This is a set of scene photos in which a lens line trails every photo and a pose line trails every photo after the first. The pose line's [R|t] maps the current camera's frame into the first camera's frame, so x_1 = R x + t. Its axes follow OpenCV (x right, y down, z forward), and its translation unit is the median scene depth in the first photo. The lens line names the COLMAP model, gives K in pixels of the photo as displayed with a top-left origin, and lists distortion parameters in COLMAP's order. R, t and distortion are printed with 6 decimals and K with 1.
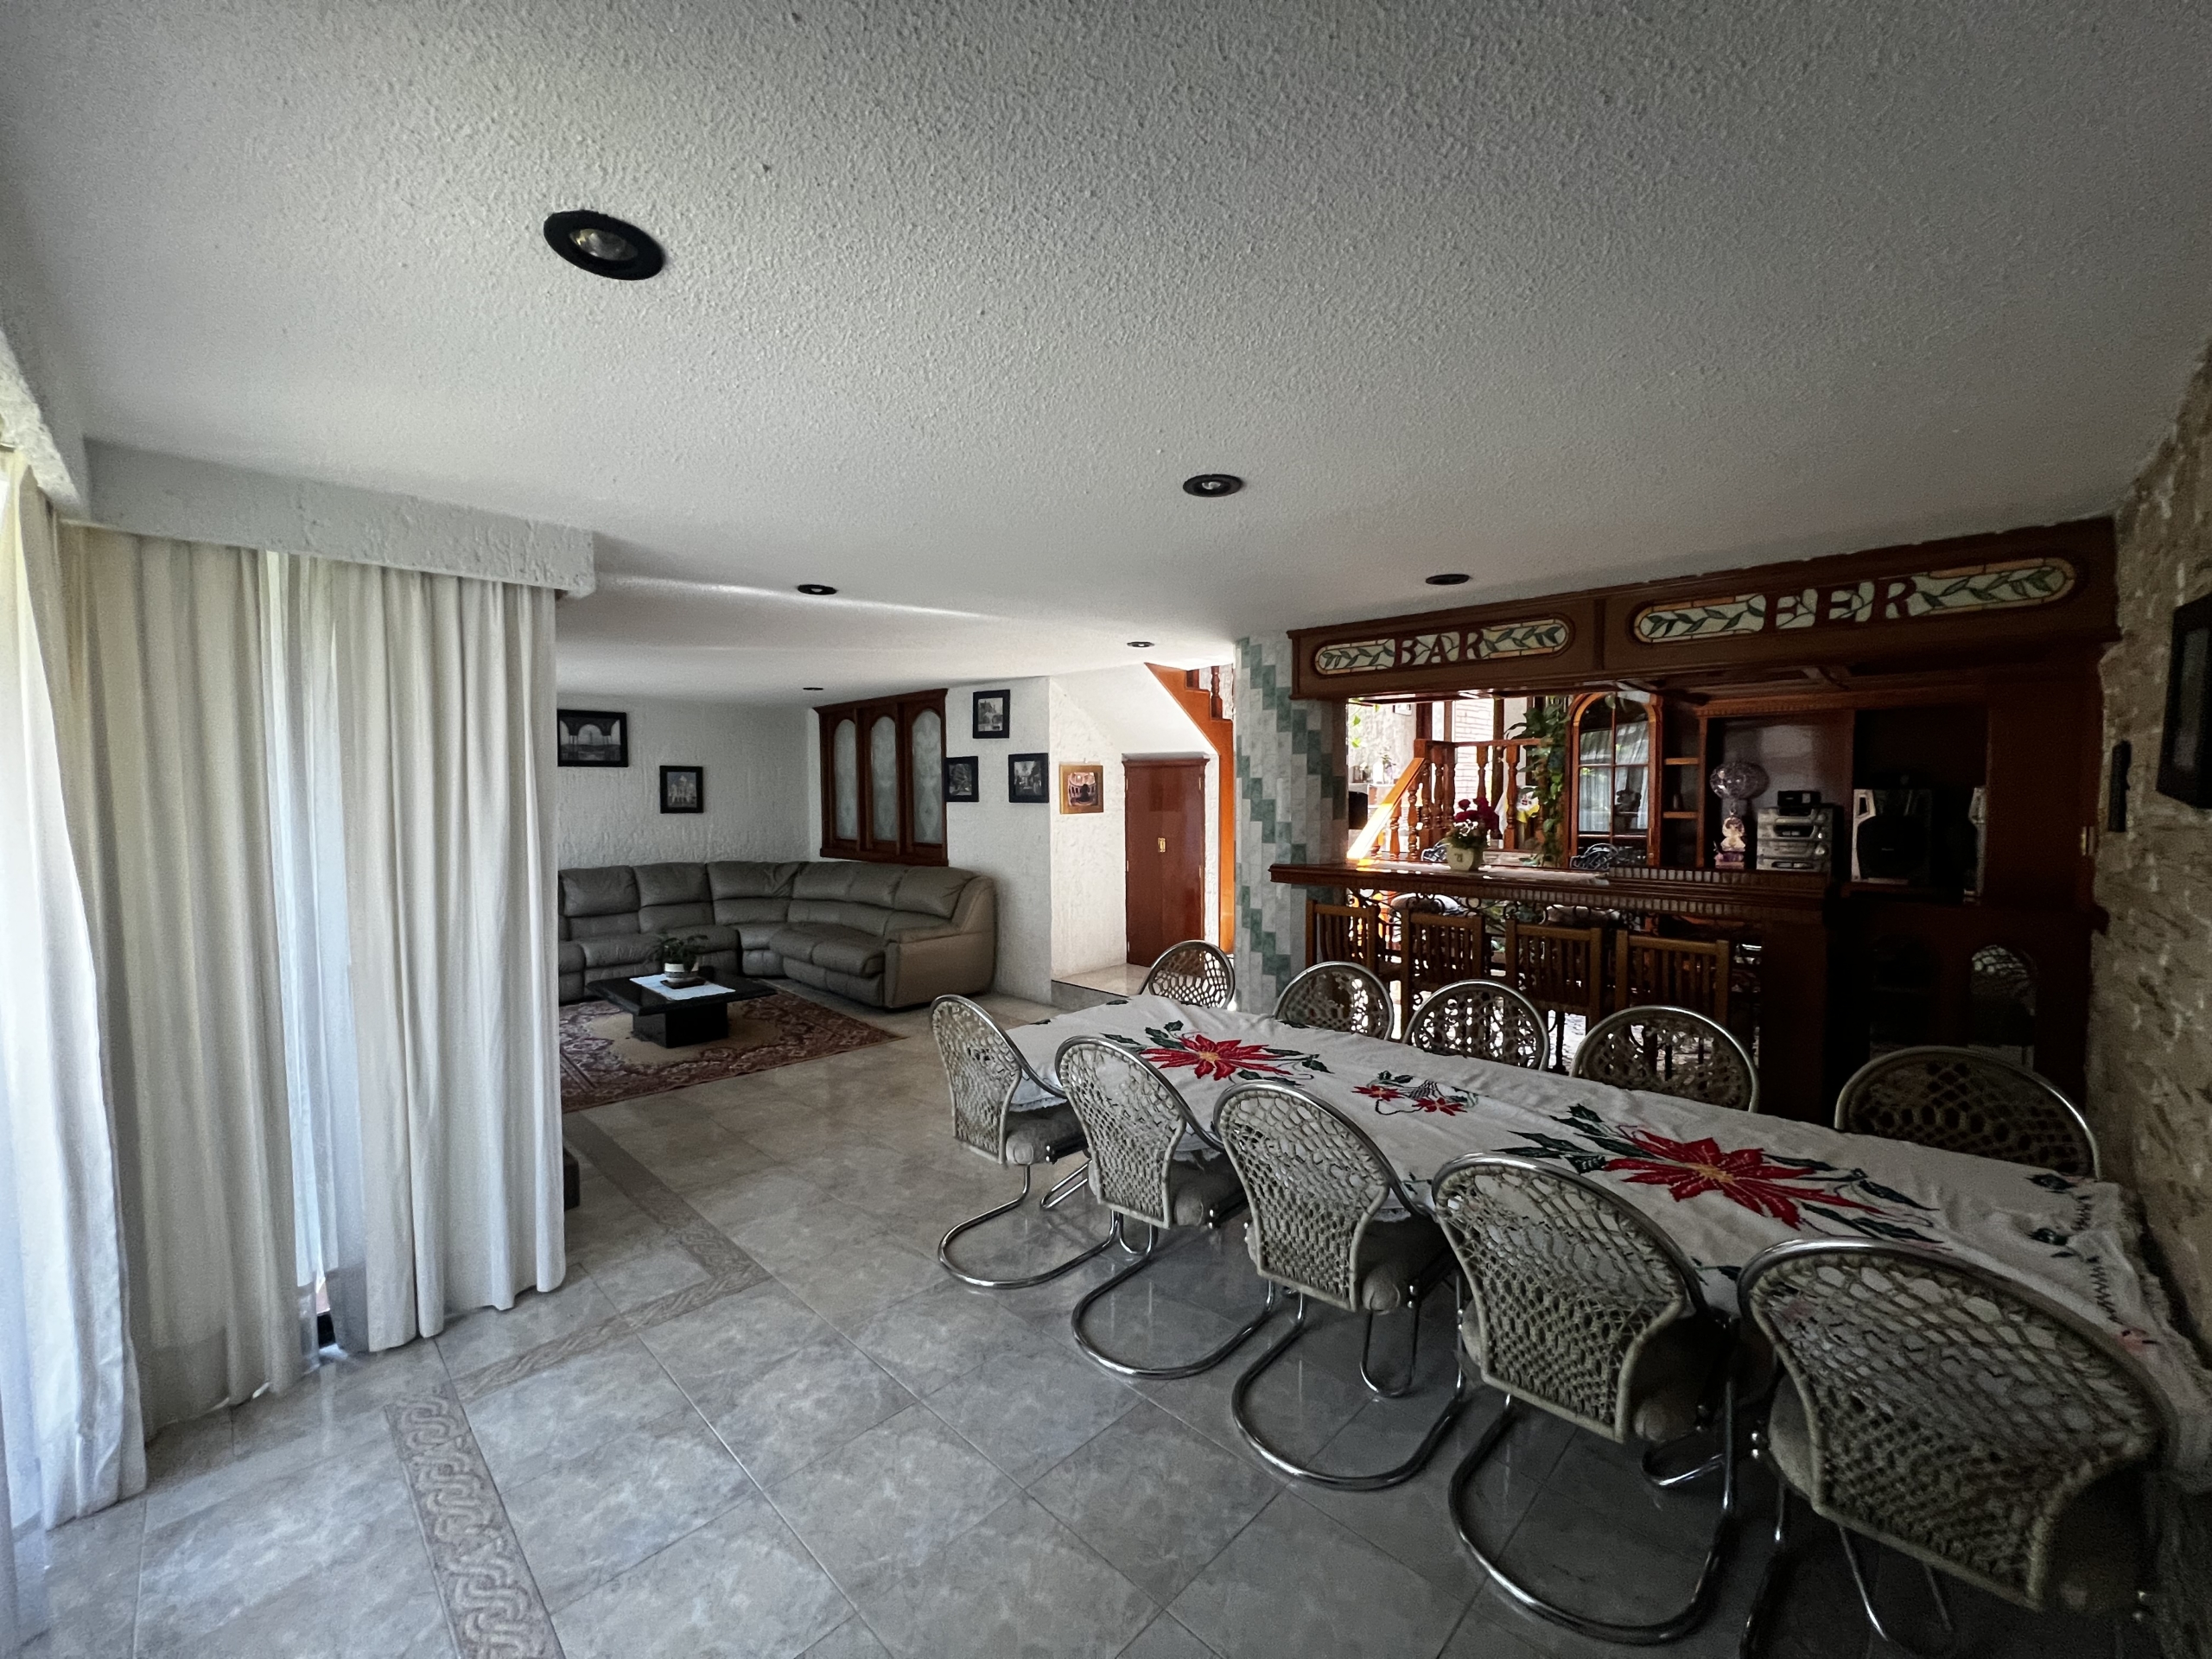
lens RADIAL K [[873.5, 0, 1103.4], [0, 873.5, 821.3], [0, 0, 1]] dist [-0.001883, -0.000219]
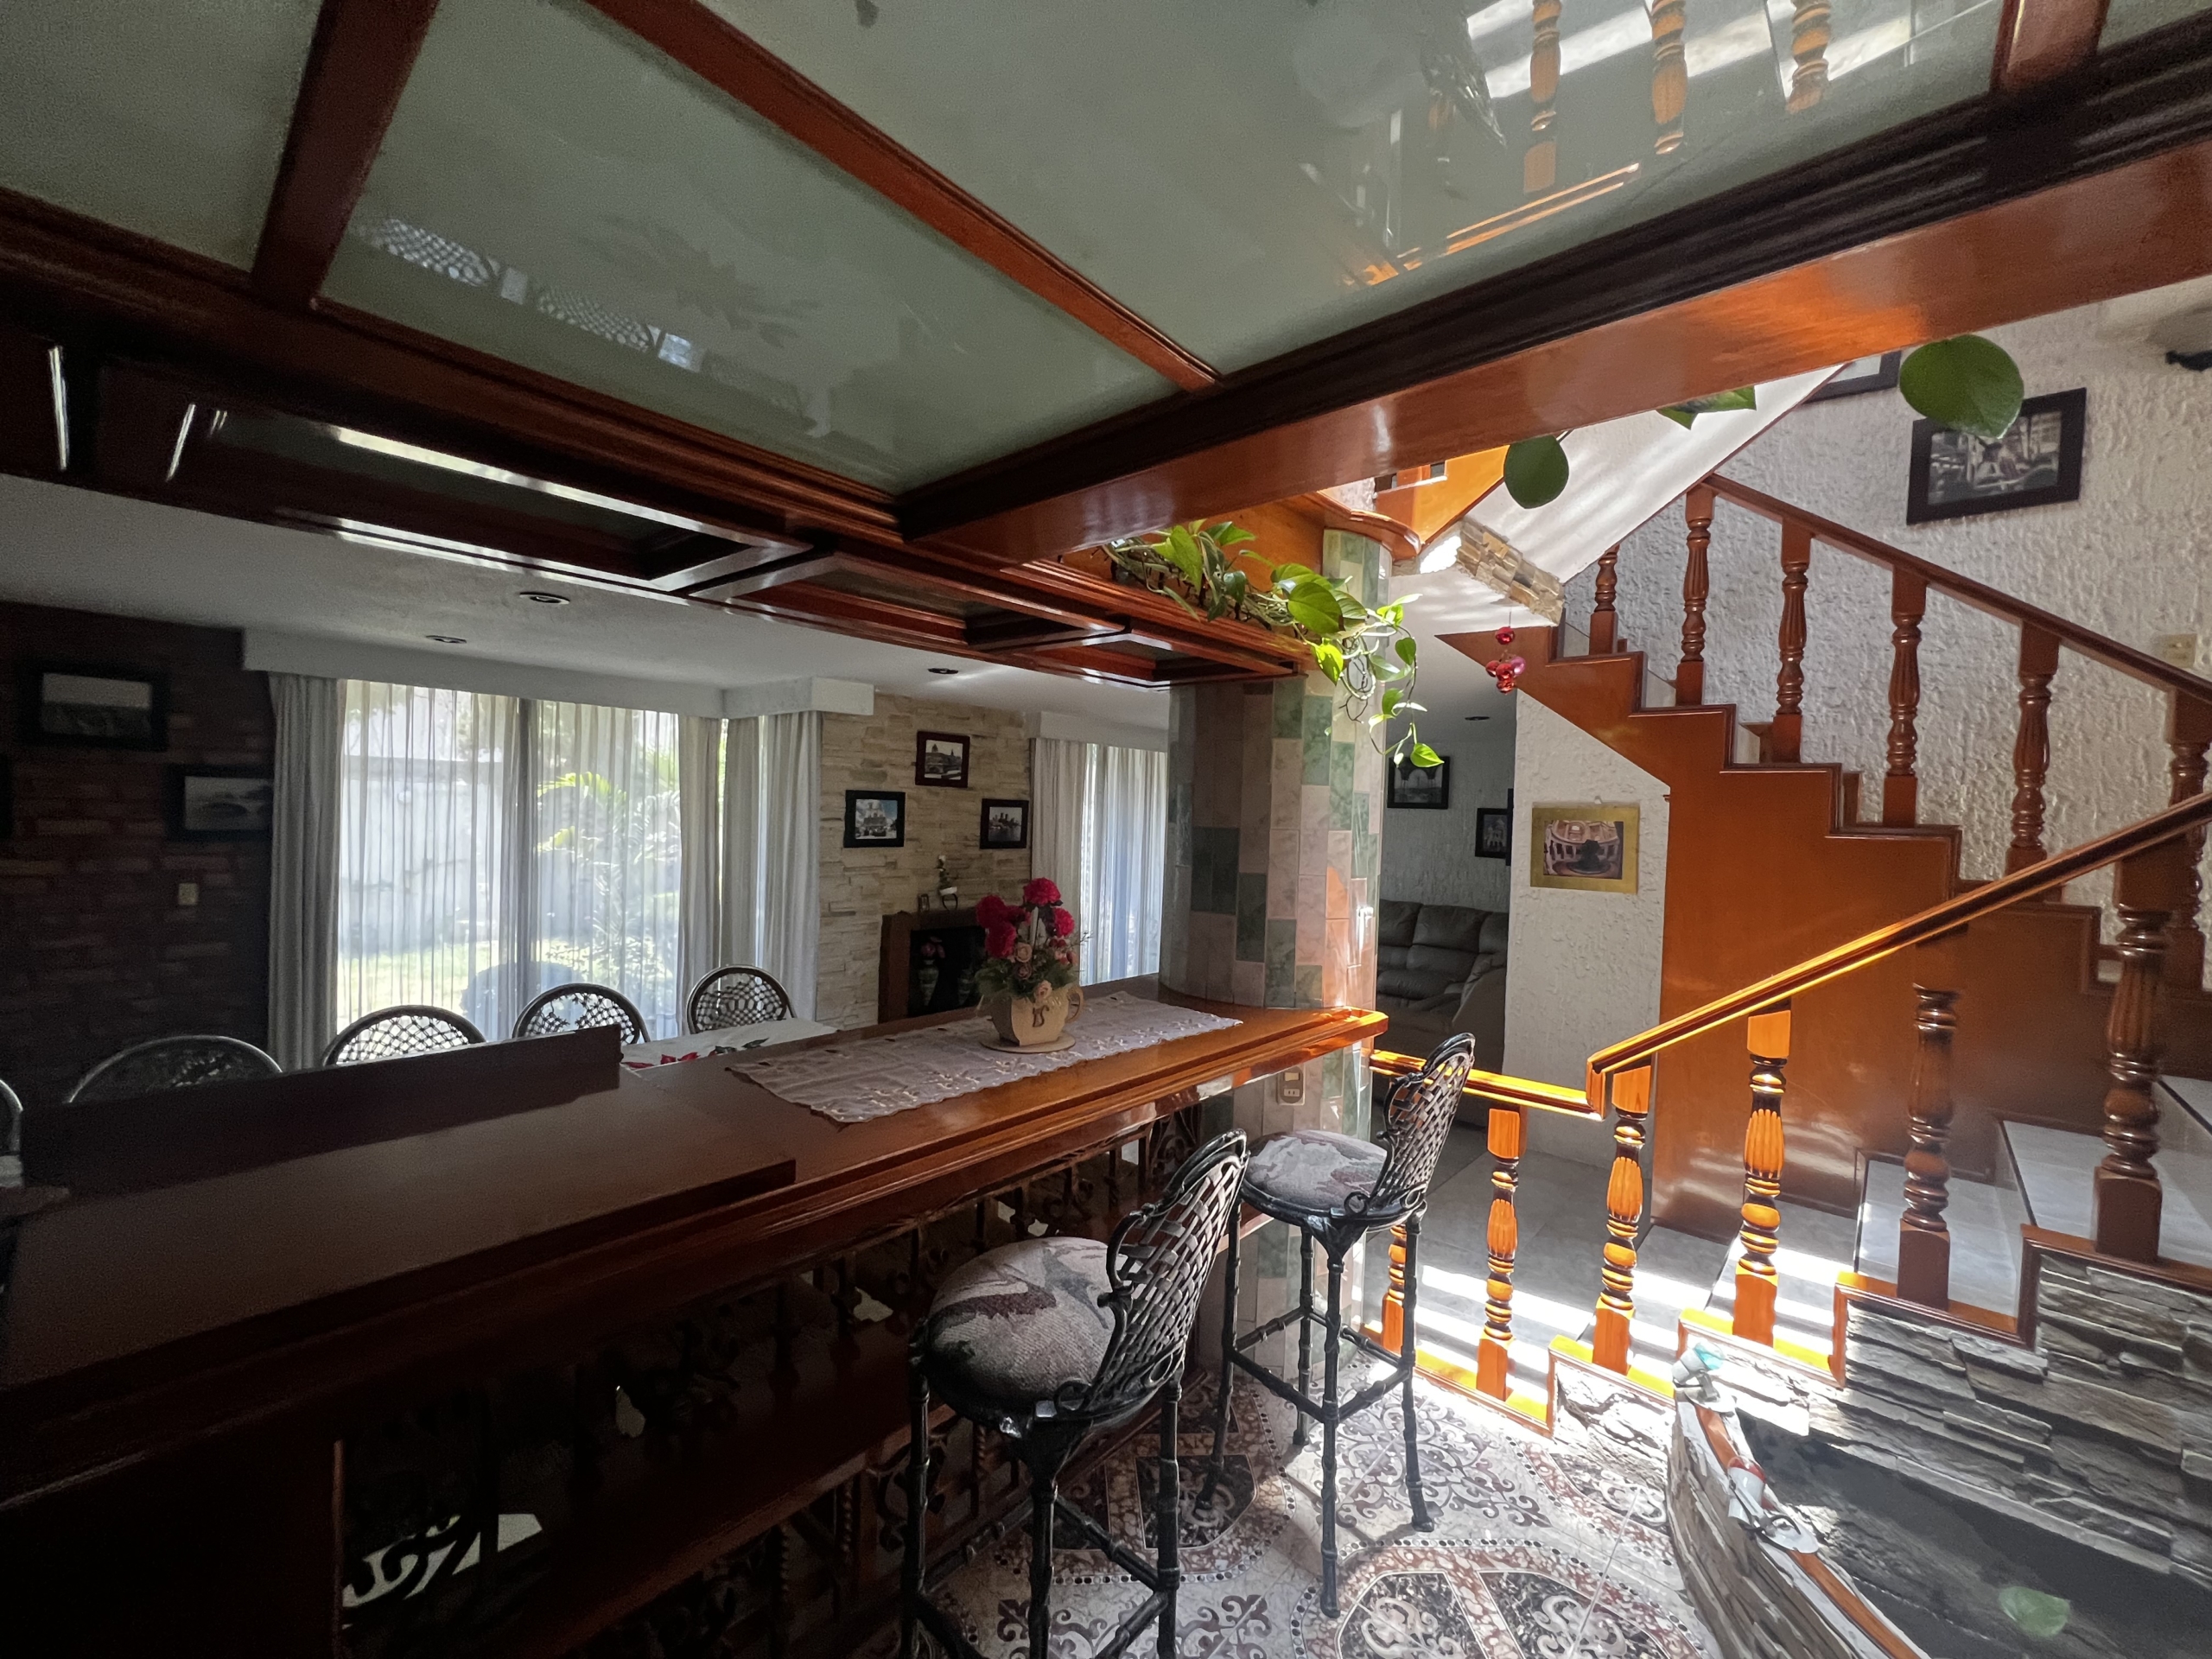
lens RADIAL K [[887.3, 0, 1106.0], [0, 887.3, 829.5], [0, 0, 1]] dist [0.000249, 0.000658]
pose [[0.041071, 0.034275, -0.998568, 0.491484], [-0.065674, 0.997343, 0.031532, -0.045396], [0.996996, 0.064285, 0.043213, 0.565542]]
